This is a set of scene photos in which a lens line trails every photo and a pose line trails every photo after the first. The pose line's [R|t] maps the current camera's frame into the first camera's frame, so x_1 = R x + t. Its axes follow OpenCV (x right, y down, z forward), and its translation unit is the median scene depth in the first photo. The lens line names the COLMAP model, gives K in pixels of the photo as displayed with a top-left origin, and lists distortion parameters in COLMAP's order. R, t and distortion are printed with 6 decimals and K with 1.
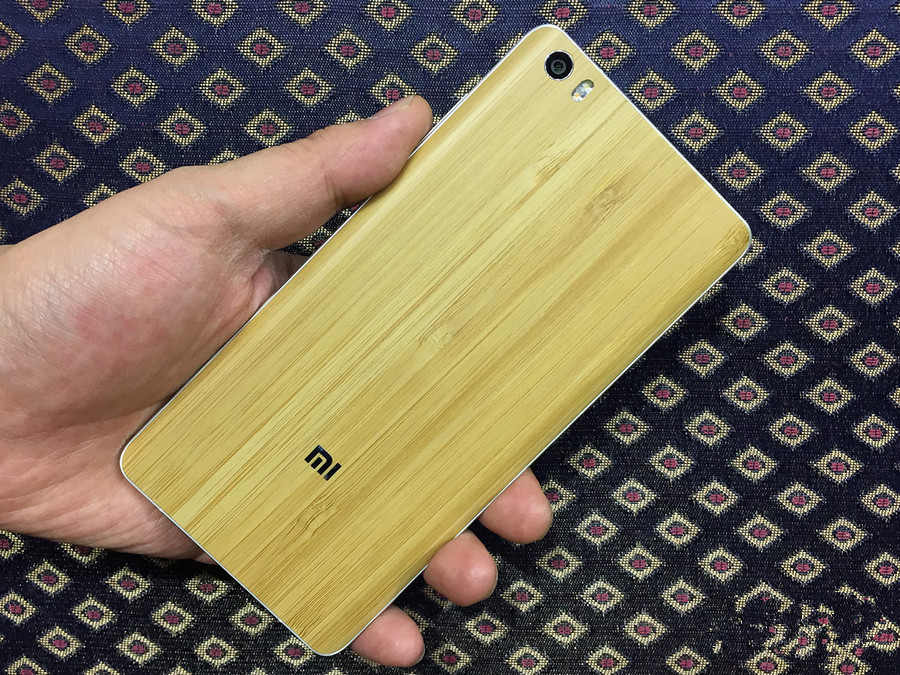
lens RADIAL K [[842.0, 0, 446.9], [0, 842.0, 395.3], [0, 0, 1]] dist [0.027757, -0.012793]
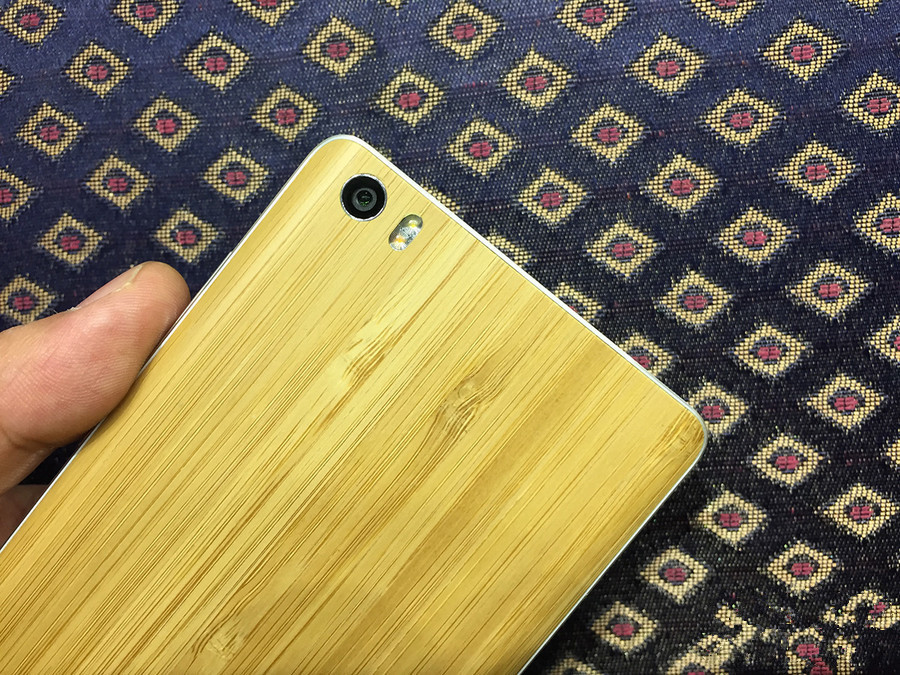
lens RADIAL K [[842.0, 0, 446.9], [0, 842.0, 395.3], [0, 0, 1]] dist [0.027757, -0.012793]
pose [[0.994011, -0.097005, -0.050325, 0.179992], [0.094398, 0.994184, -0.051843, -0.177100], [0.055061, 0.046782, 0.997386, 0.332779]]
